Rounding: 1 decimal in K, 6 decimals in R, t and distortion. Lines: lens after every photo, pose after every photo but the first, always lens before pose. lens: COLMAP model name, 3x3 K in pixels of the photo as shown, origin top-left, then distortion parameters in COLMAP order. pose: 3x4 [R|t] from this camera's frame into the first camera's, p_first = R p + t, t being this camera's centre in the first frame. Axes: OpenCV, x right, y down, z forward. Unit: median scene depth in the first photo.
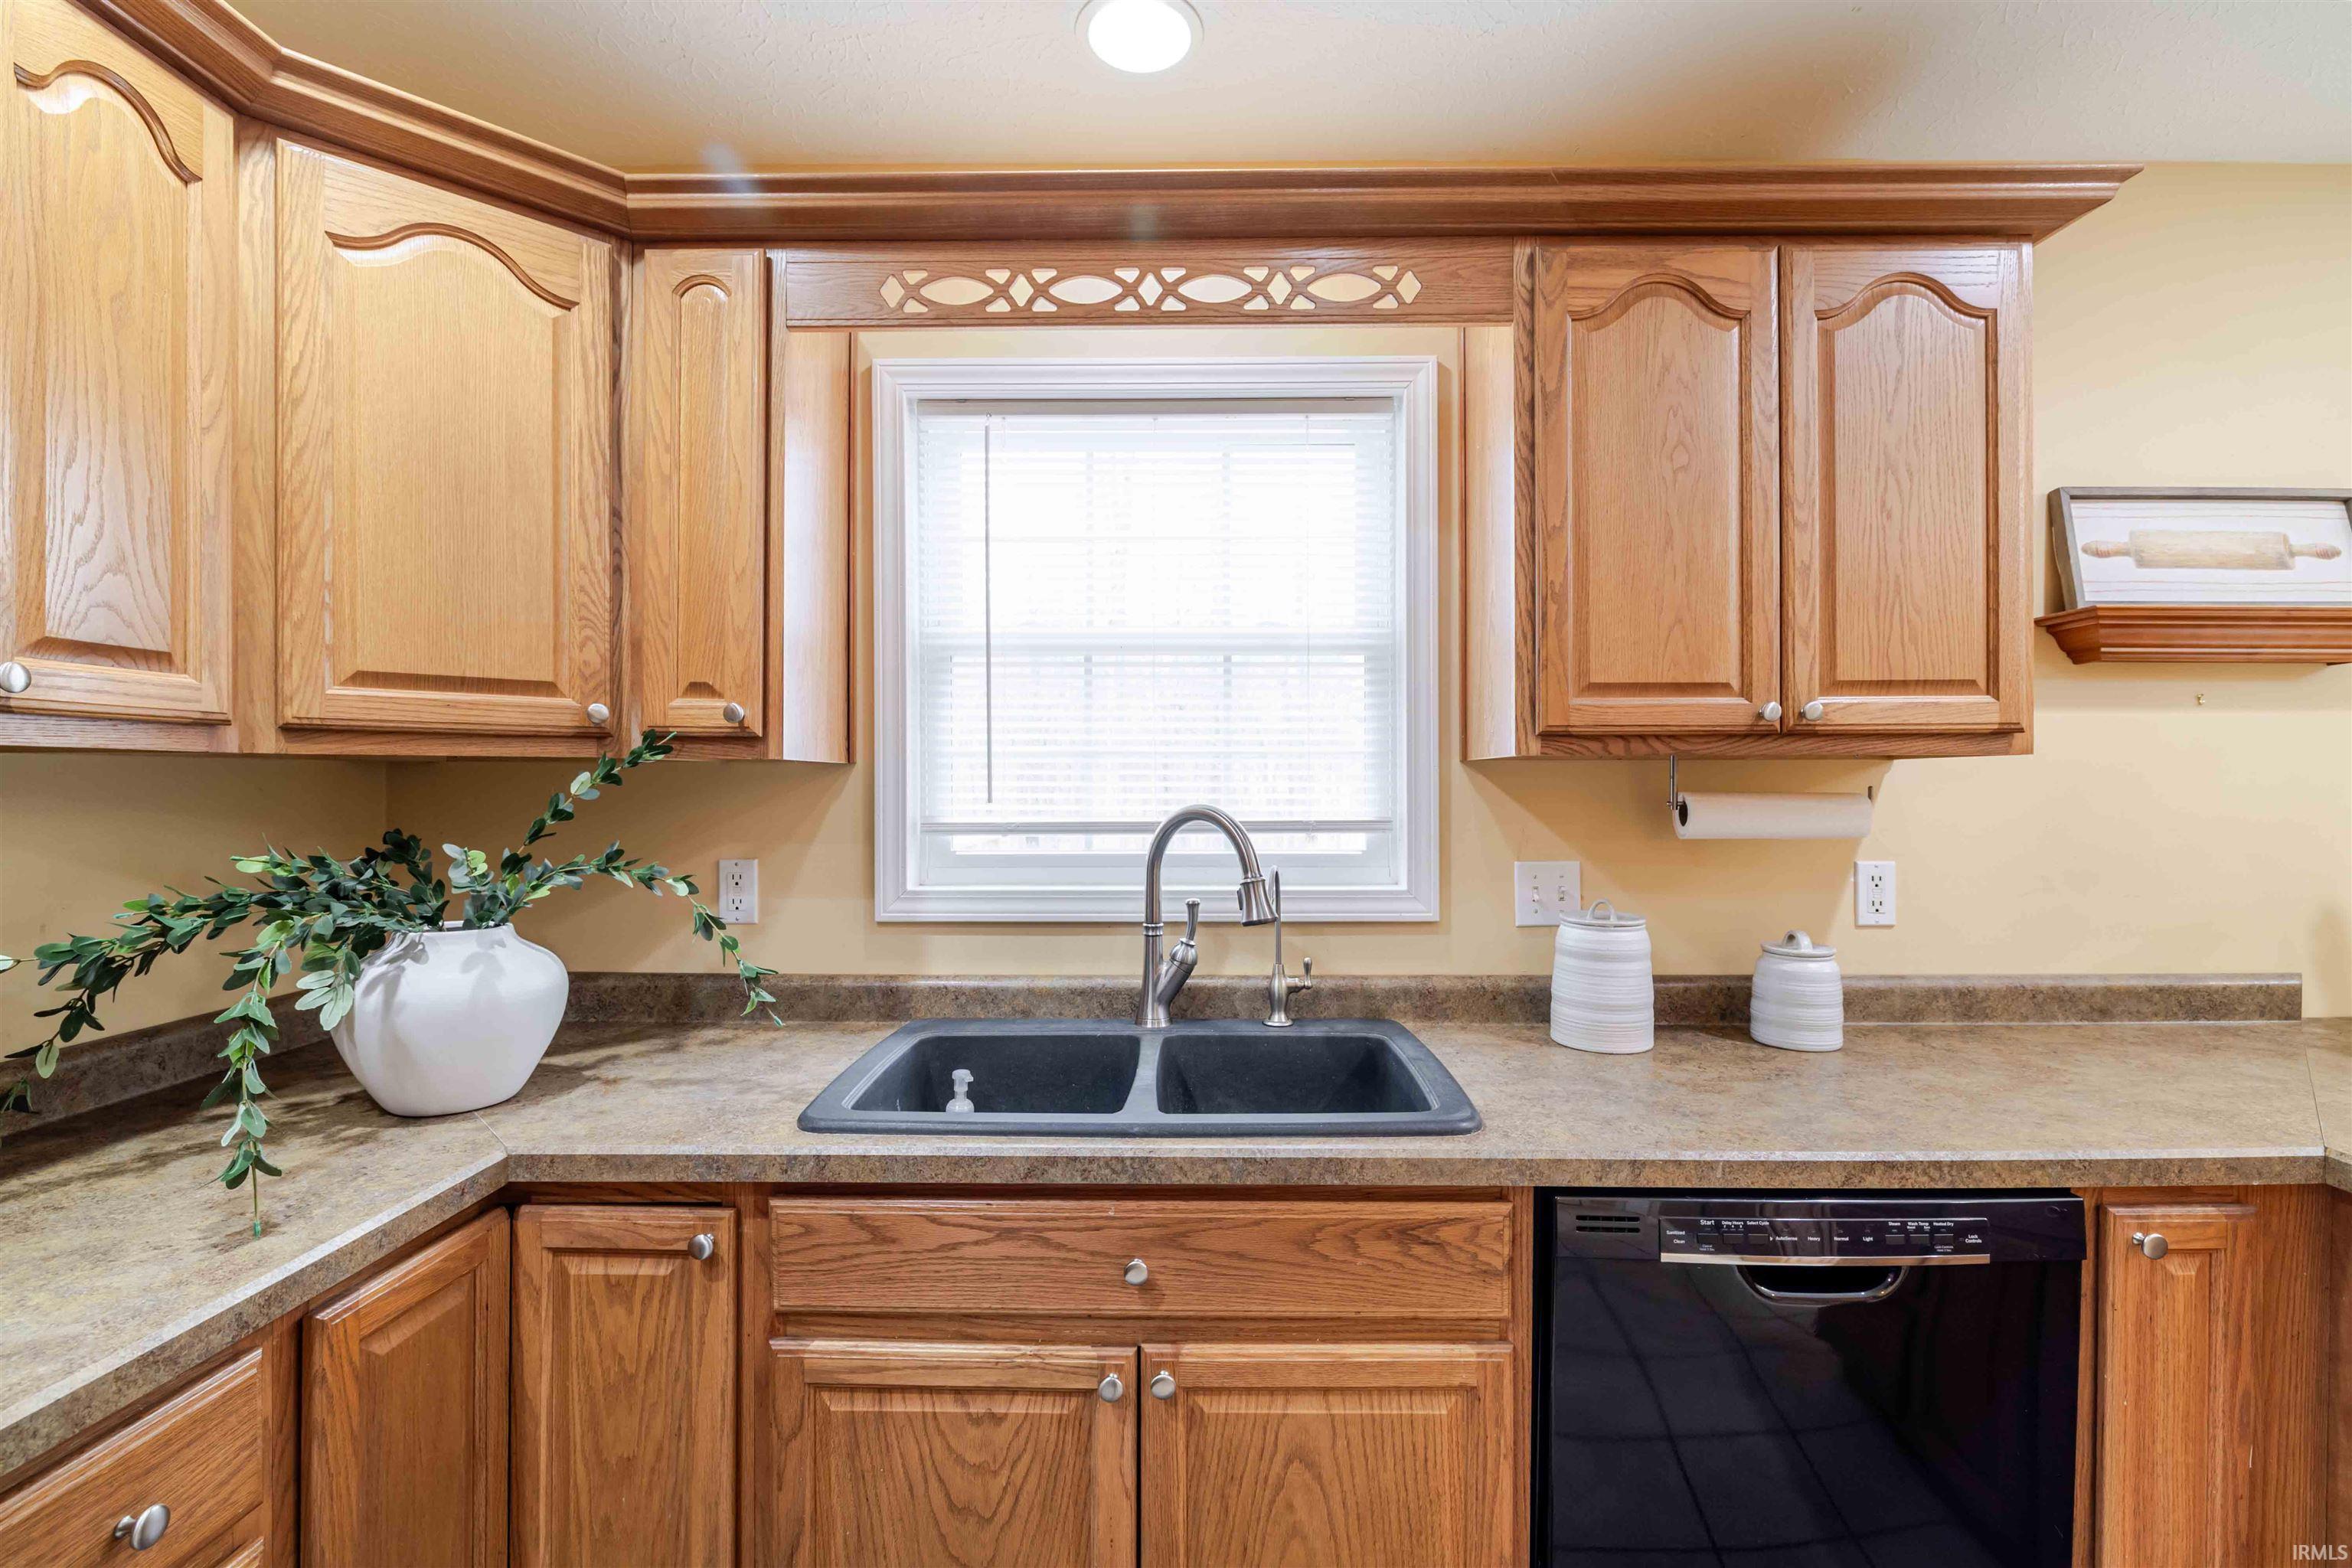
lens RADIAL K [[1052.1, 0, 1183.9], [0, 1052.1, 787.5], [0, 0, 1]] dist [-0.009300, 0.001476]
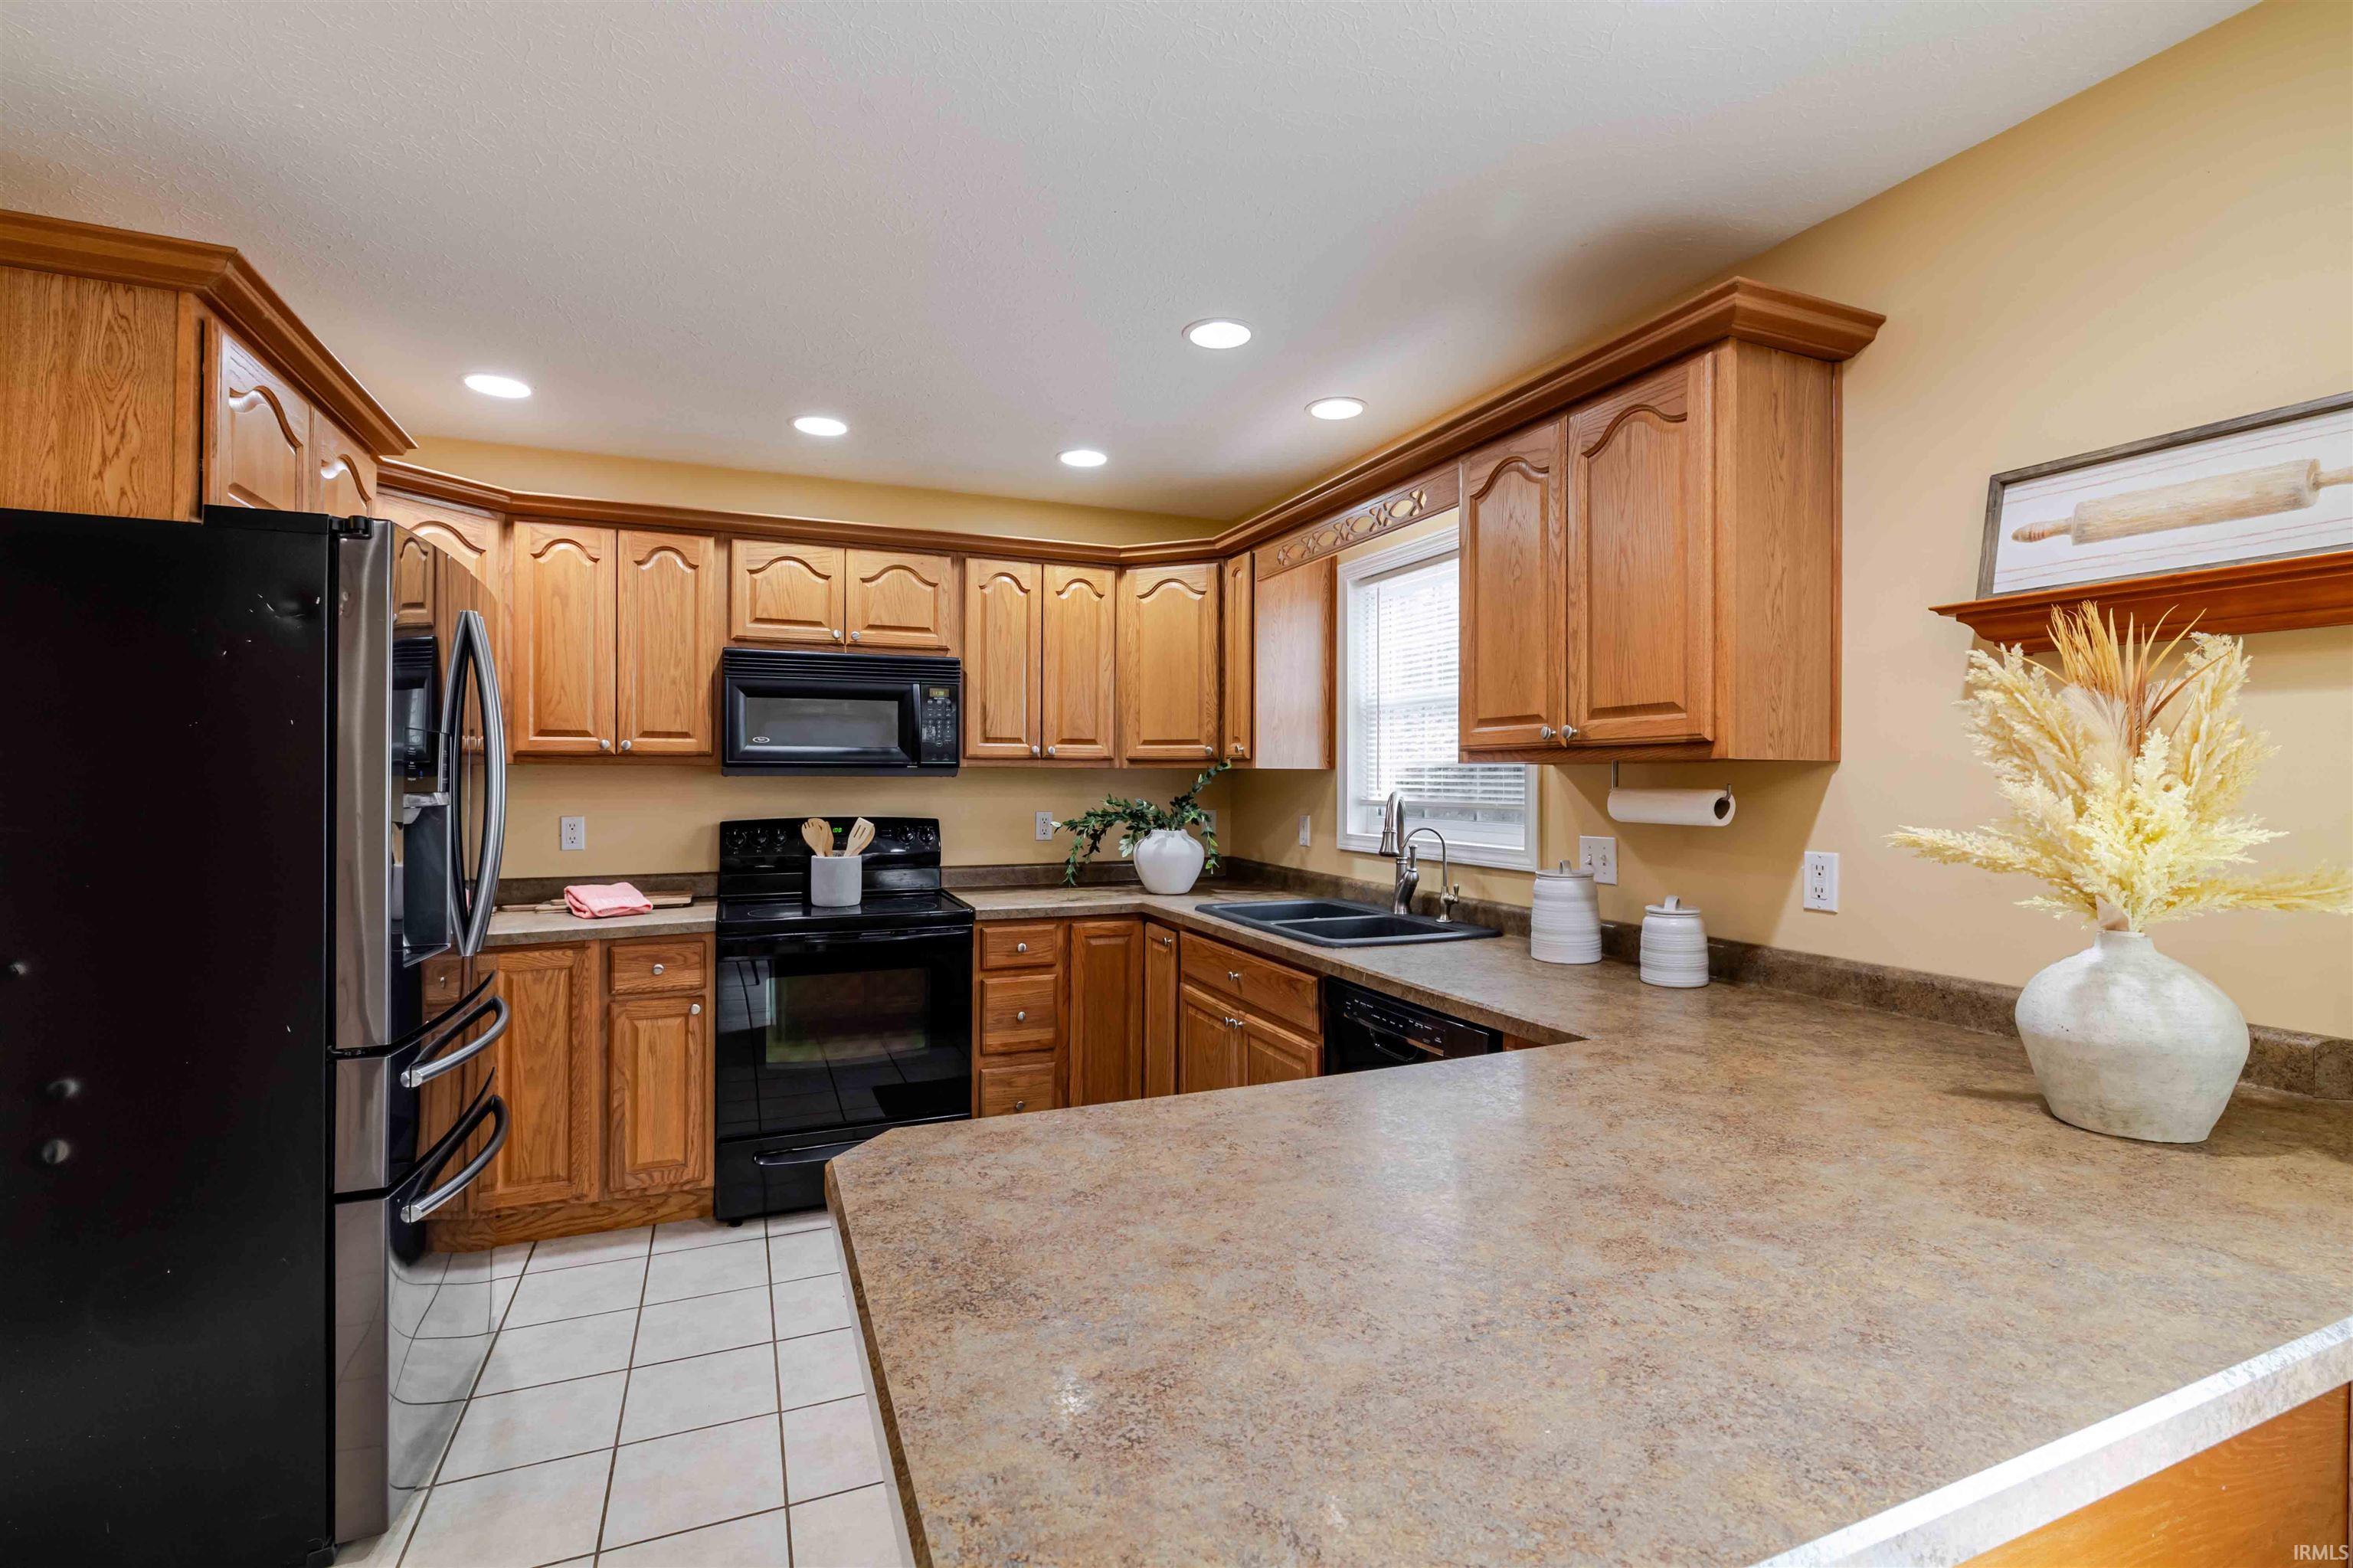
lens RADIAL K [[1052.6, 0, 1183.2], [0, 1052.6, 772.0], [0, 0, 1]] dist [-0.009300, 0.001476]
pose [[0.400419, -0.002089, -0.916330, 1.974775], [-0.005831, 0.999971, -0.004827, -0.007363], [0.916314, 0.007276, 0.400395, -0.091272]]
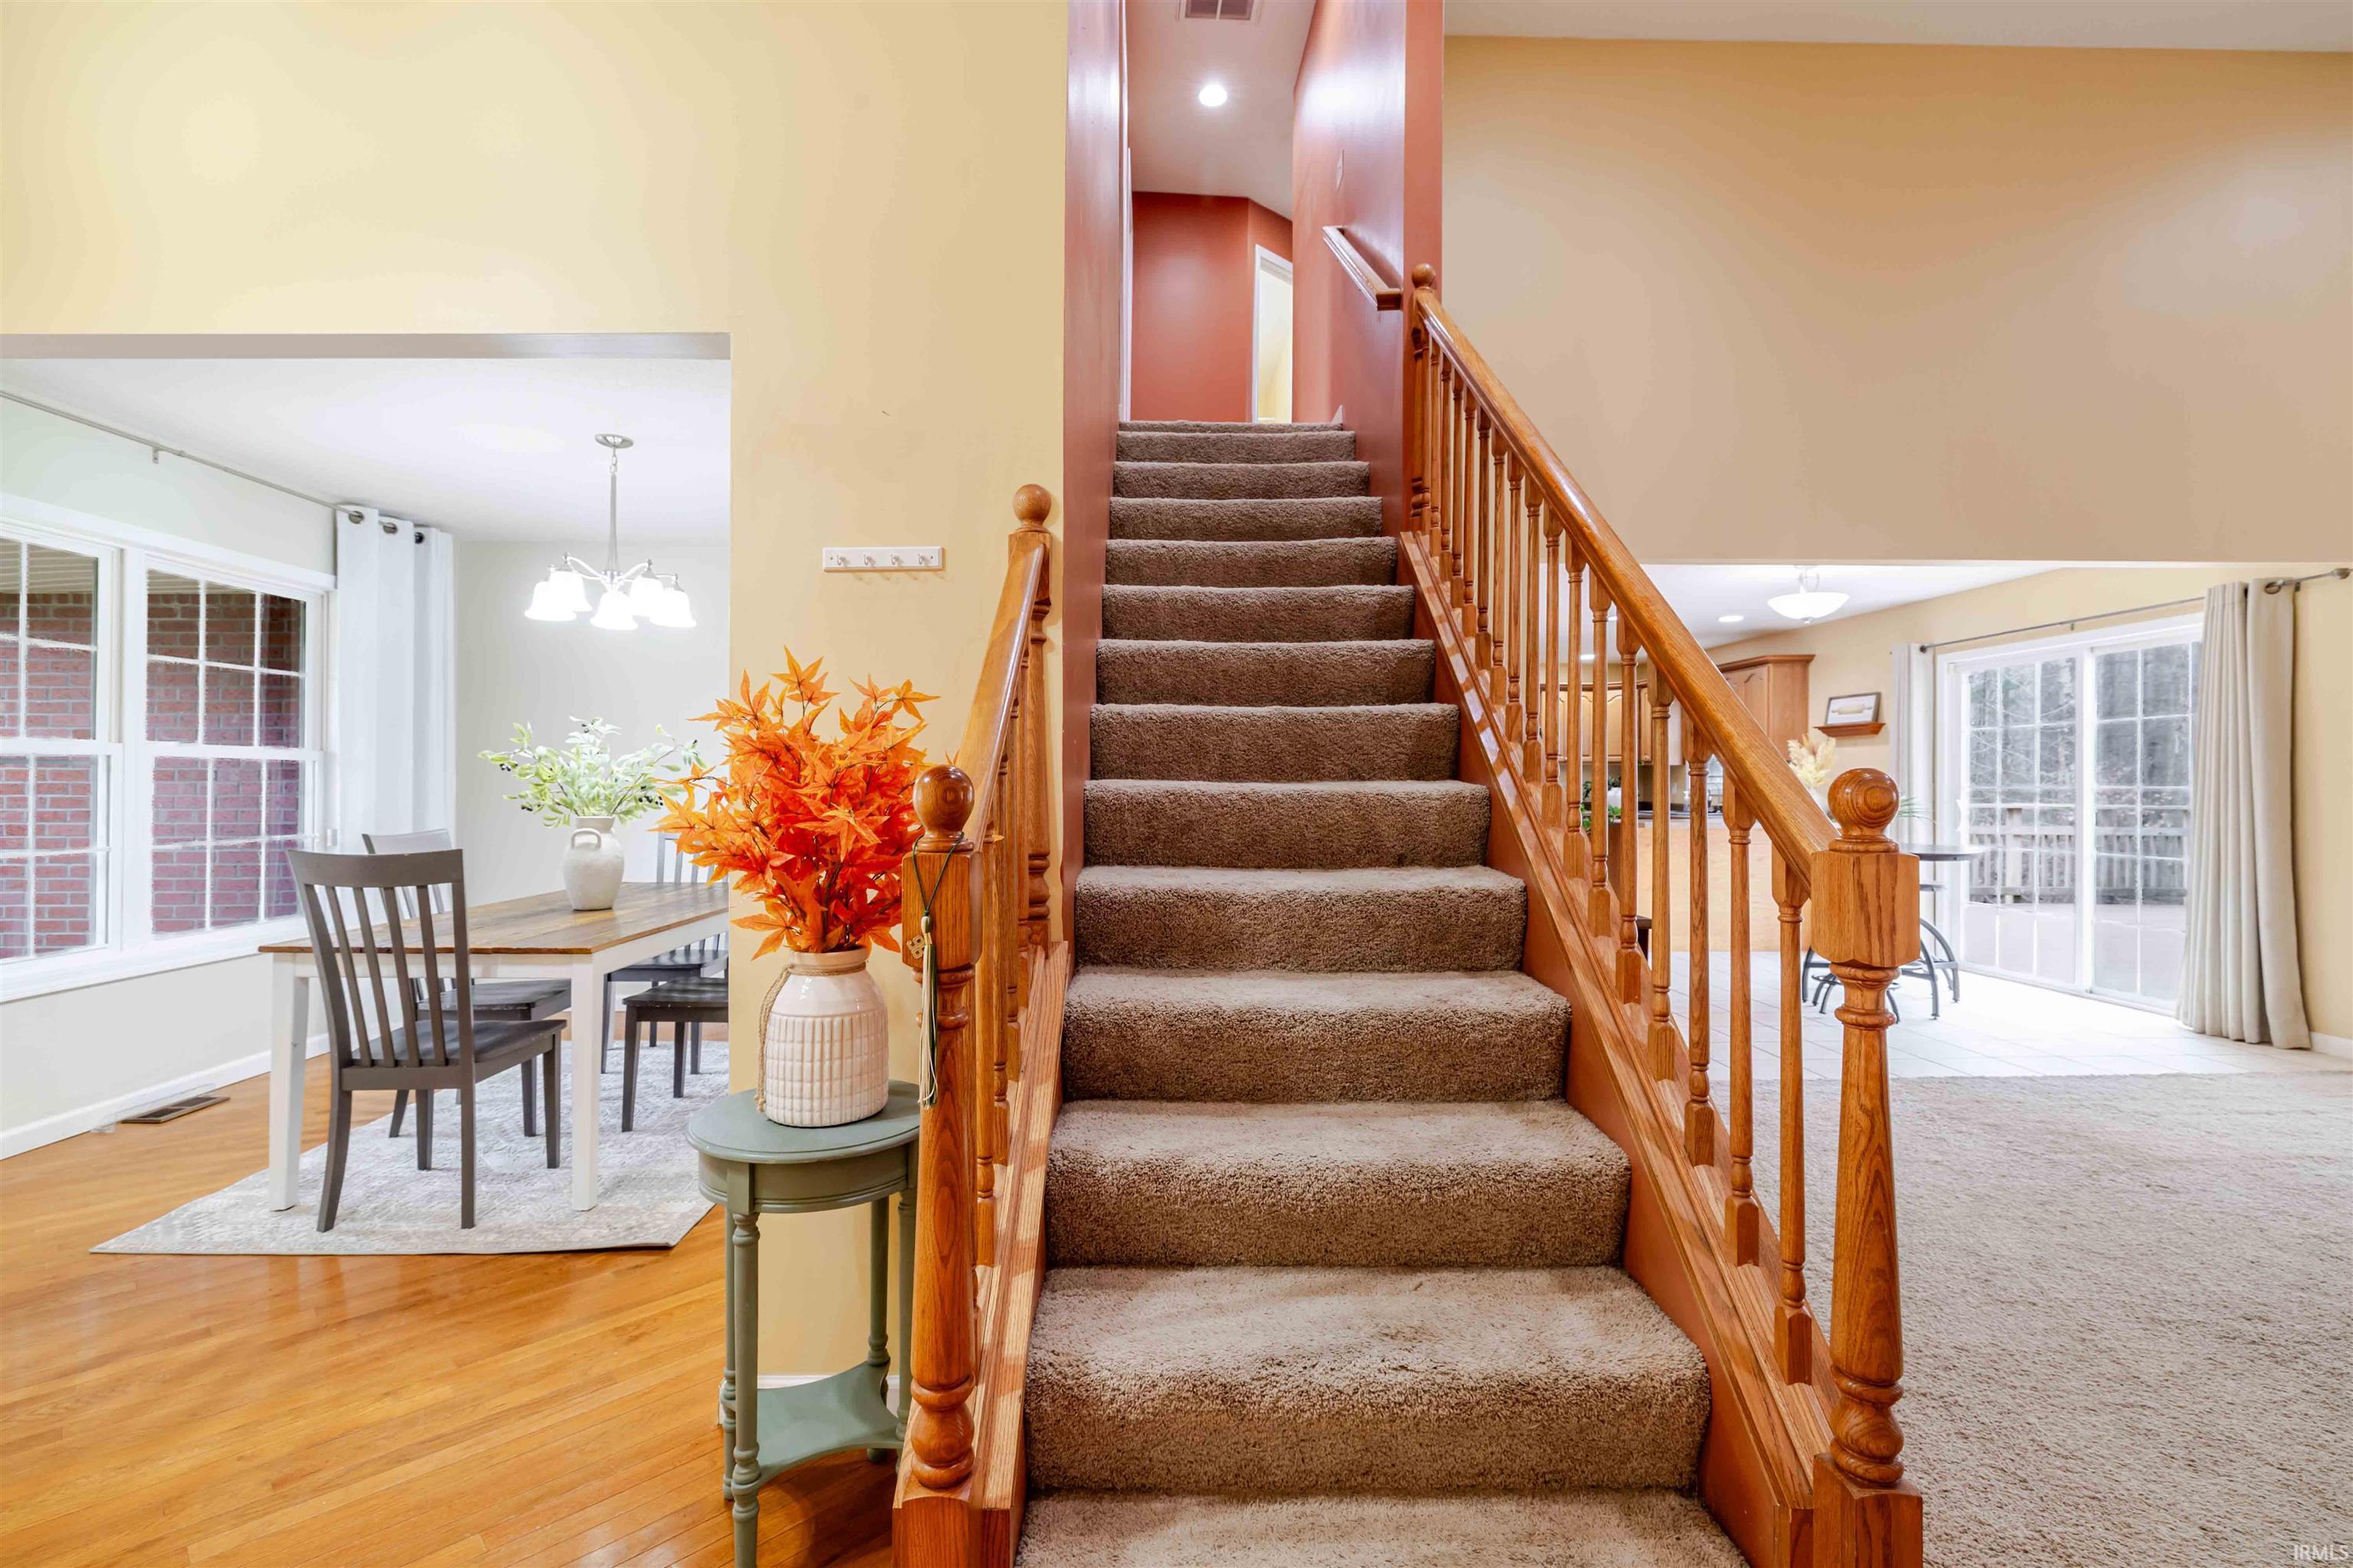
lens RADIAL K [[1052.6, 0, 1164.7], [0, 1052.6, 777.2], [0, 0, 1]] dist [-0.009300, 0.001476]
pose [[0.038785, -0.004012, -0.999240, 7.034848], [-0.003578, 0.999985, -0.004154, 0.101334], [0.999241, 0.003736, 0.038770, -2.669836]]
